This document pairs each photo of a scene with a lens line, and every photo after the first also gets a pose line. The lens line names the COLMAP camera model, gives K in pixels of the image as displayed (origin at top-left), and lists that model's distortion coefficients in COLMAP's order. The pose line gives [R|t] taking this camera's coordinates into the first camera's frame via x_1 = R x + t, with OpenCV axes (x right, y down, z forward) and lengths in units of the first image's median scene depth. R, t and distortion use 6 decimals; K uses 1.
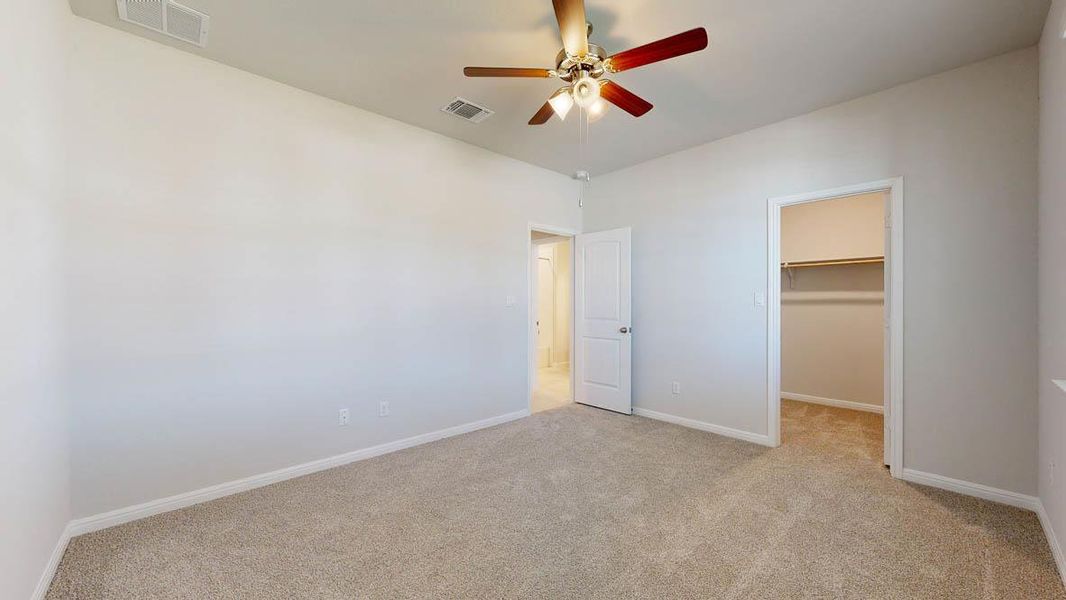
lens RADIAL K [[392.8, 0, 533.3], [0, 392.8, 302.0], [0, 0, 1]] dist [0.002309, 0.000194]
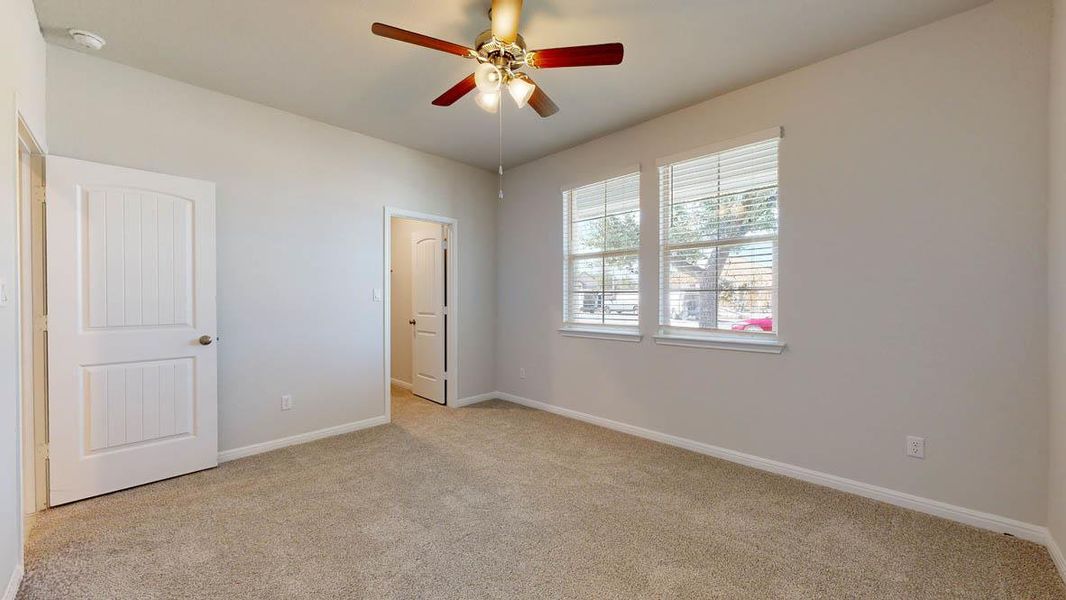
lens RADIAL K [[392.8, 0, 533.3], [0, 392.8, 302.0], [0, 0, 1]] dist [0.002309, 0.000194]
pose [[-0.046340, -0.006984, 0.998901, -0.455011], [0.002556, 0.999971, 0.007110, 0.006075], [-0.998922, 0.002882, -0.046321, 0.510962]]
